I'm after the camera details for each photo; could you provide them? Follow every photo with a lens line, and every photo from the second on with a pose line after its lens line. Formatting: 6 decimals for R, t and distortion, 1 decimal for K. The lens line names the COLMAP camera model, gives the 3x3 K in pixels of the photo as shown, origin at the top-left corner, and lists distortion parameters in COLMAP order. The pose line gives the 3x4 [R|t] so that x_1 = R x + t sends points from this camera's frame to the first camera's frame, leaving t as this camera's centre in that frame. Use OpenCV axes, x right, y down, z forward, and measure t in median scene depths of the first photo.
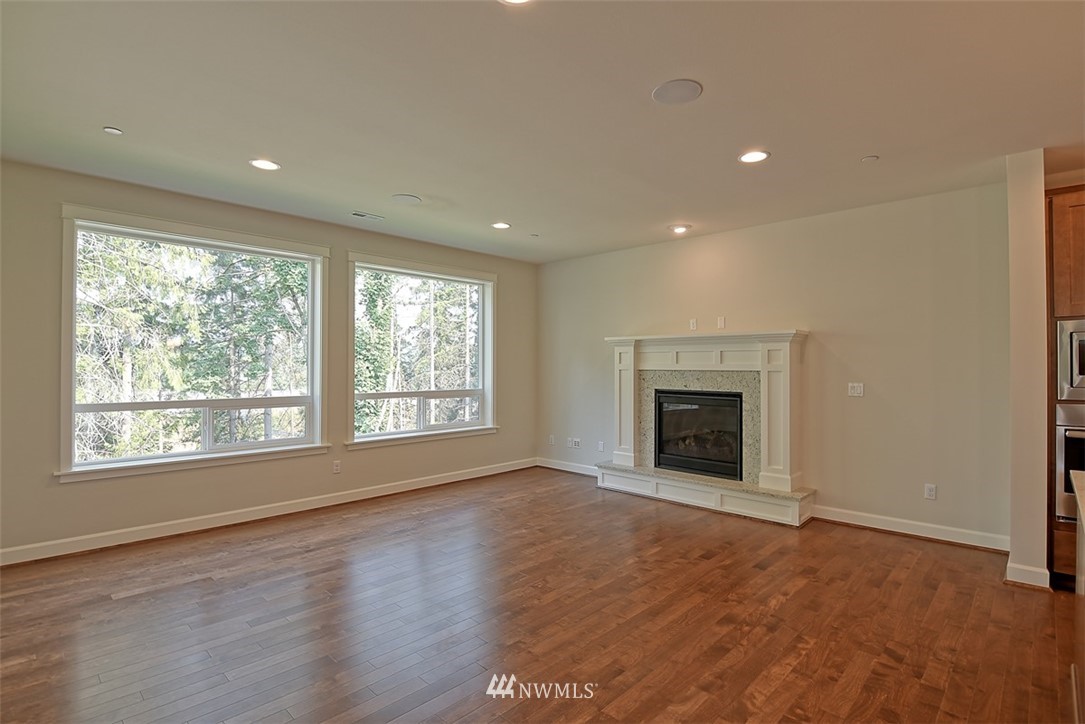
lens RADIAL K [[535.6, 0, 546.5], [0, 535.6, 366.4], [0, 0, 1]] dist [-0.022967, -0.001150]
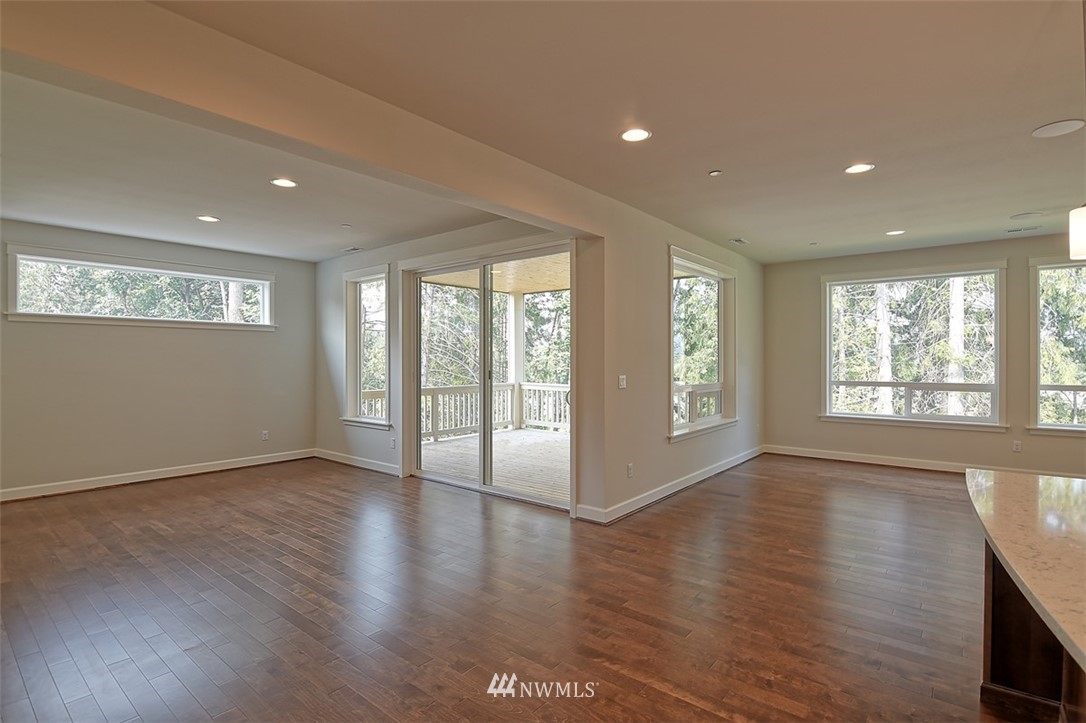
lens RADIAL K [[527.7, 0, 543.0], [0, 527.7, 361.5], [0, 0, 1]] dist [-0.023265, -0.000576]
pose [[0.074853, -0.001805, -0.997193, 0.602154], [0.002414, 0.999996, -0.001629, 0.001884], [0.997192, -0.002285, 0.074857, -0.103558]]
